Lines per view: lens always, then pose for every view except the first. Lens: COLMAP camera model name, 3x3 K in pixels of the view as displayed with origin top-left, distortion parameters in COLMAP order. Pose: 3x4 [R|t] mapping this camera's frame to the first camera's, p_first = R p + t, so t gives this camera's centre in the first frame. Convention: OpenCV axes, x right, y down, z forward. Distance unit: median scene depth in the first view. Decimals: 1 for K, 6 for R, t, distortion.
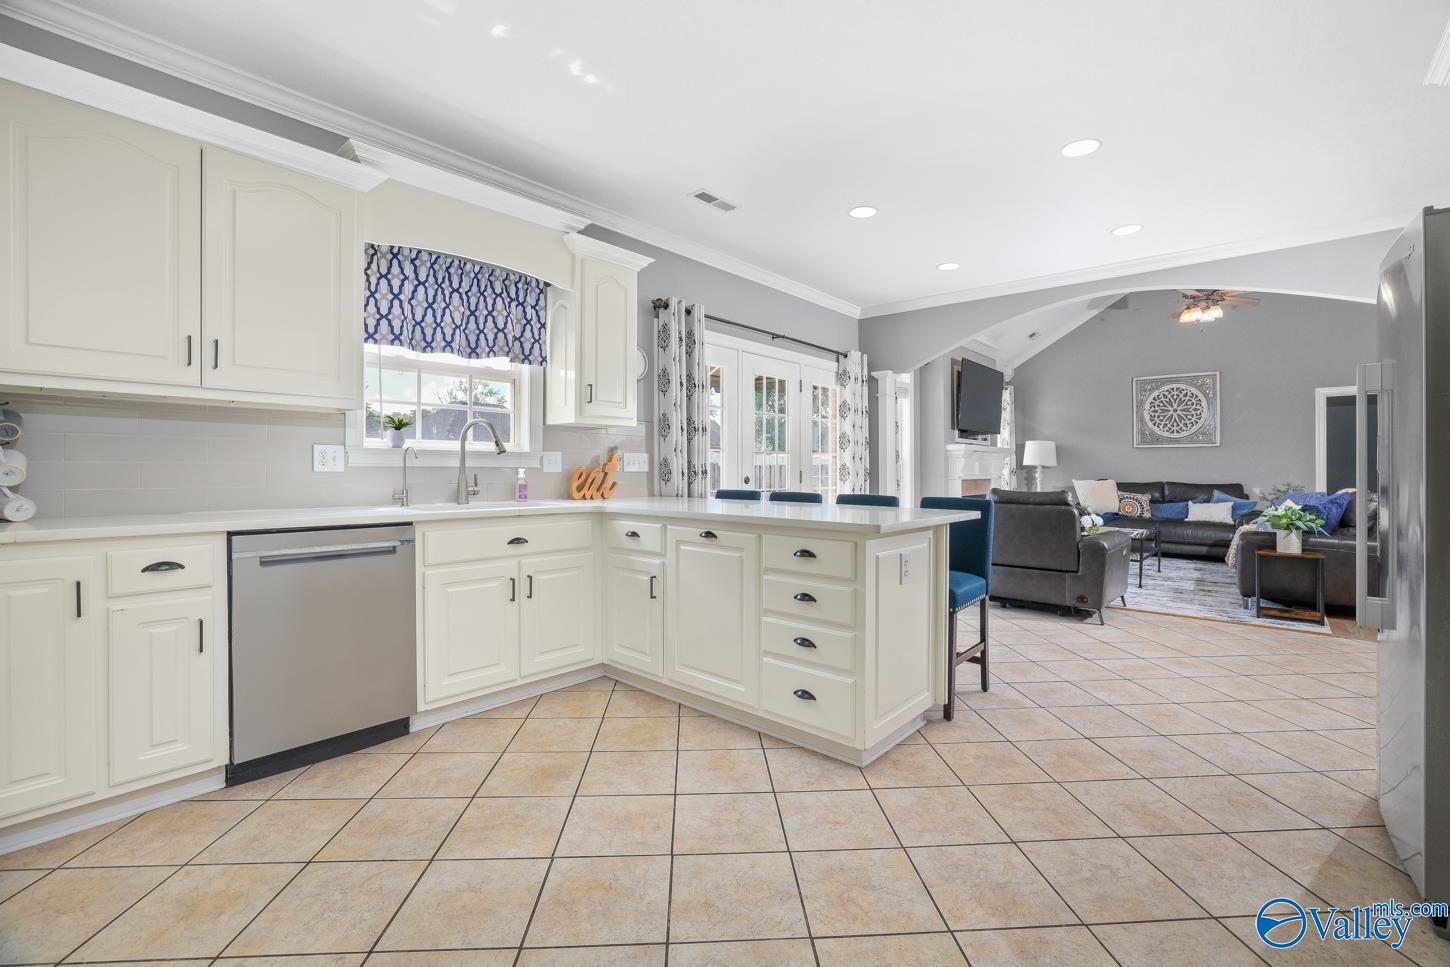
lens RADIAL K [[628.1, 0, 732.3], [0, 628.1, 470.6], [0, 0, 1]] dist [-0.018607, 0.004814]
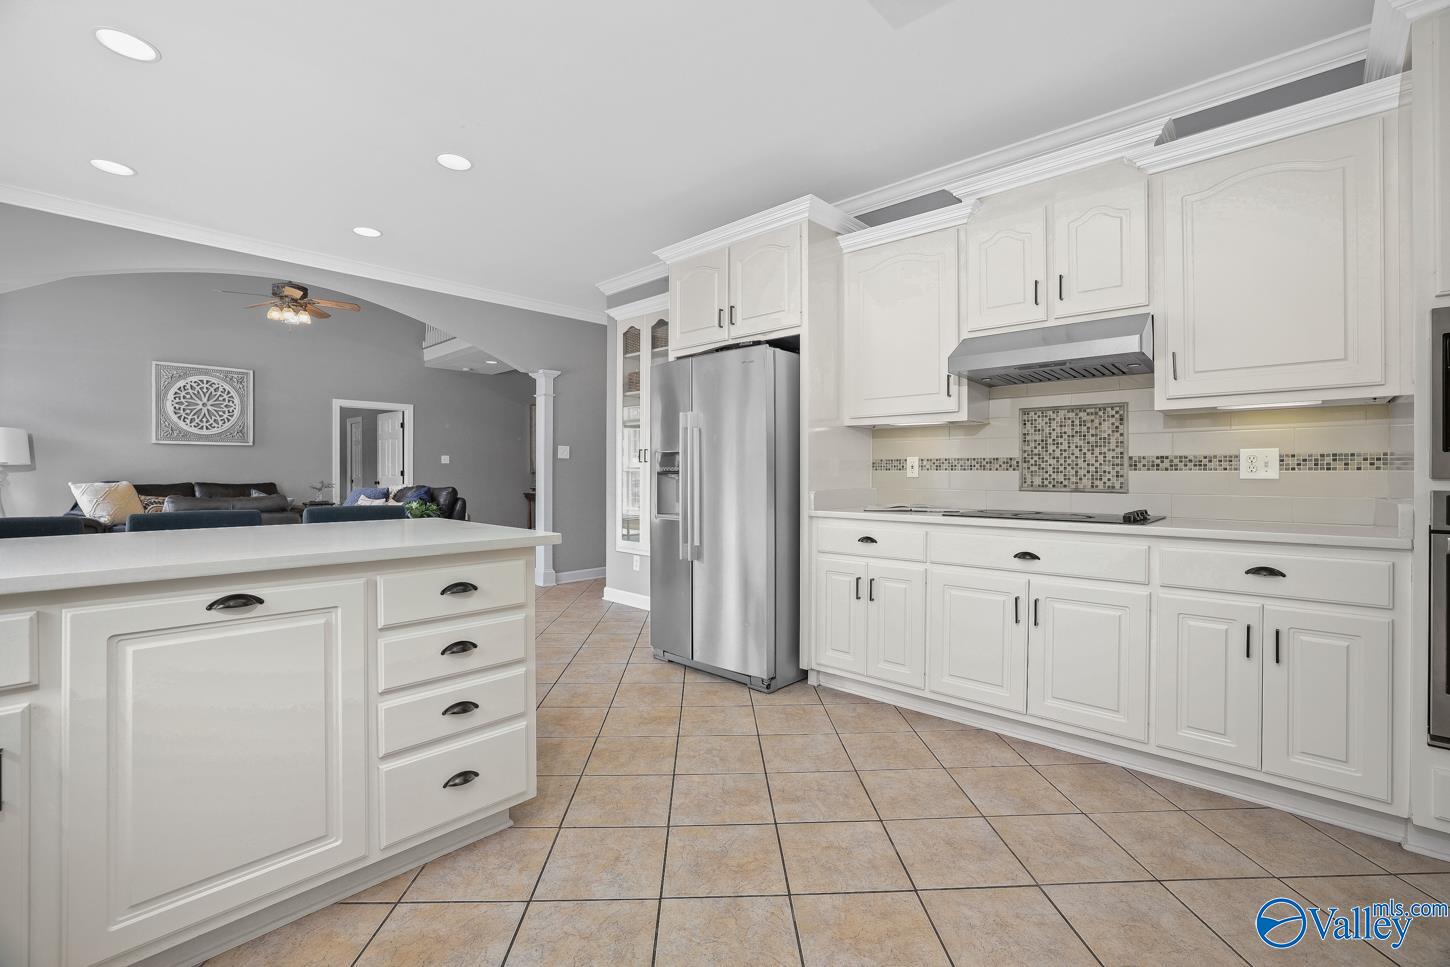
lens RADIAL K [[628.1, 0, 734.4], [0, 628.1, 471.4], [0, 0, 1]] dist [-0.018607, 0.004814]
pose [[0.031897, -0.006314, 0.999471, -0.450661], [0.002879, 0.999976, 0.006226, -0.005086], [-0.999487, 0.002679, 0.031914, 0.488701]]
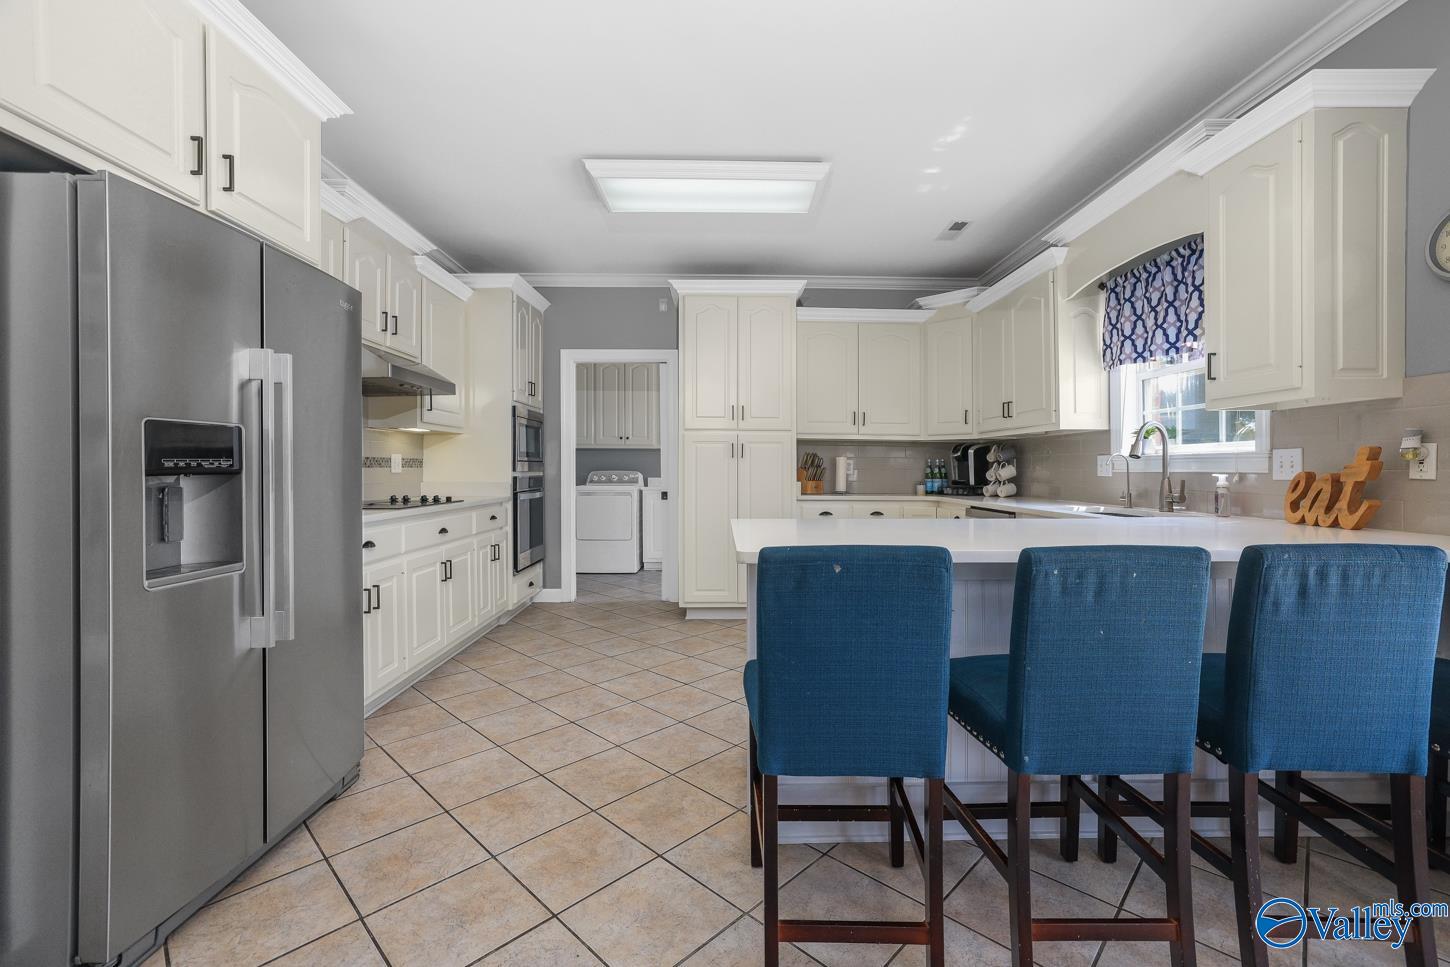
lens RADIAL K [[628.1, 0, 728.5], [0, 628.1, 479.3], [0, 0, 1]] dist [-0.018607, 0.004814]
pose [[-0.746652, -0.000667, -0.665214, 0.683695], [-0.011144, 0.999872, 0.011506, 0.001350], [0.665121, 0.016004, -0.746564, 1.257294]]
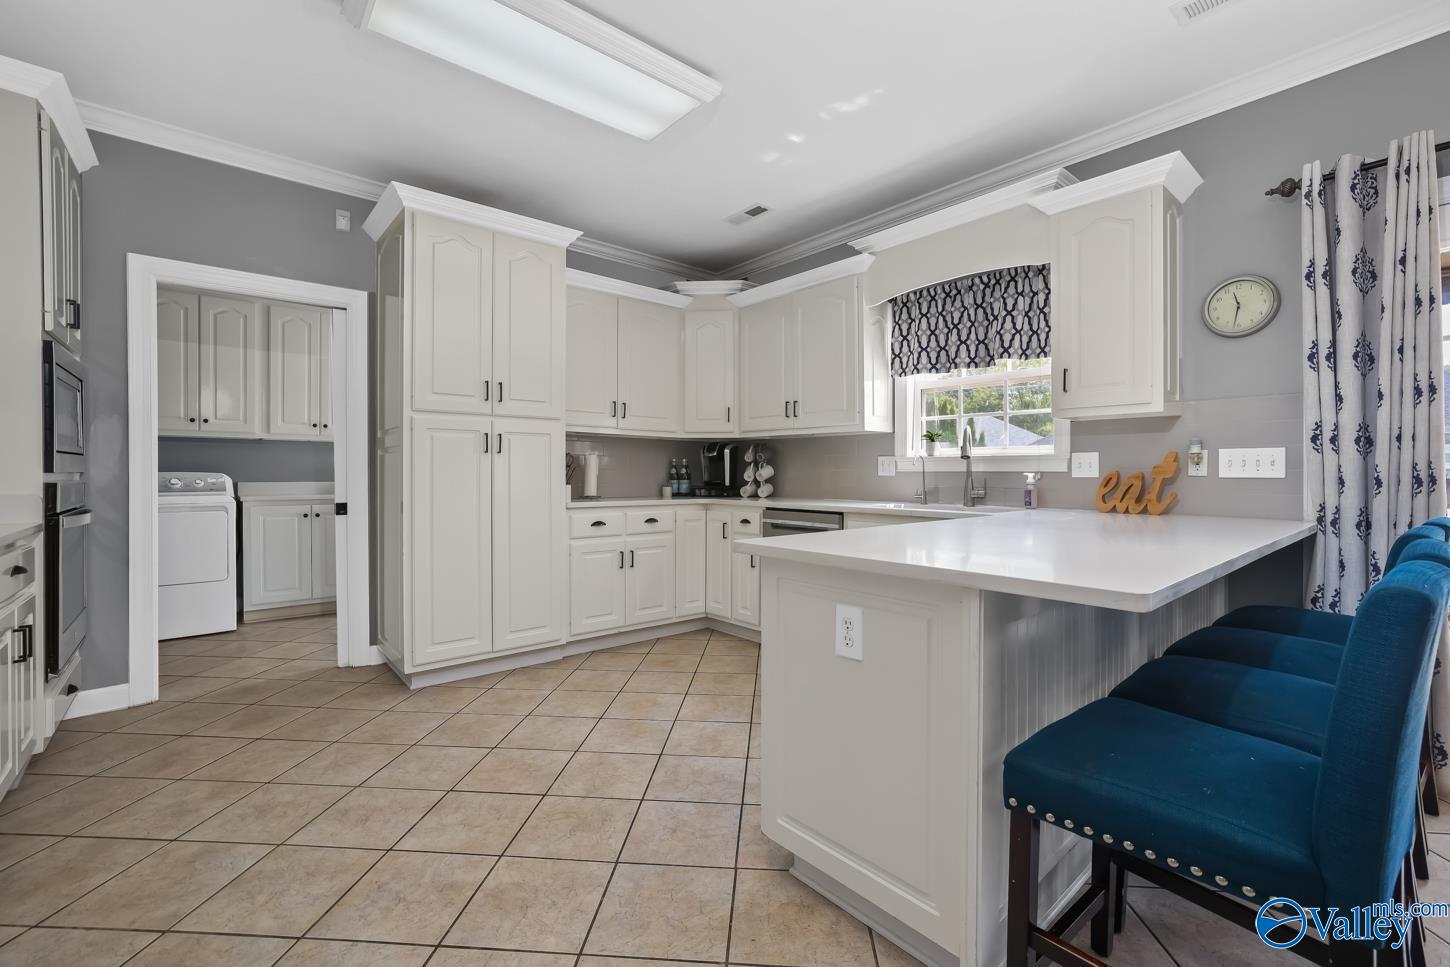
lens RADIAL K [[624.2, 0, 733.0], [0, 624.2, 485.5], [0, 0, 1]] dist [-0.021465, 0.006965]
pose [[-0.140429, 0.012383, -0.990013, 0.680592], [-0.005204, 0.999899, 0.013245, 0.006077], [0.990077, 0.007012, -0.140350, 0.749642]]
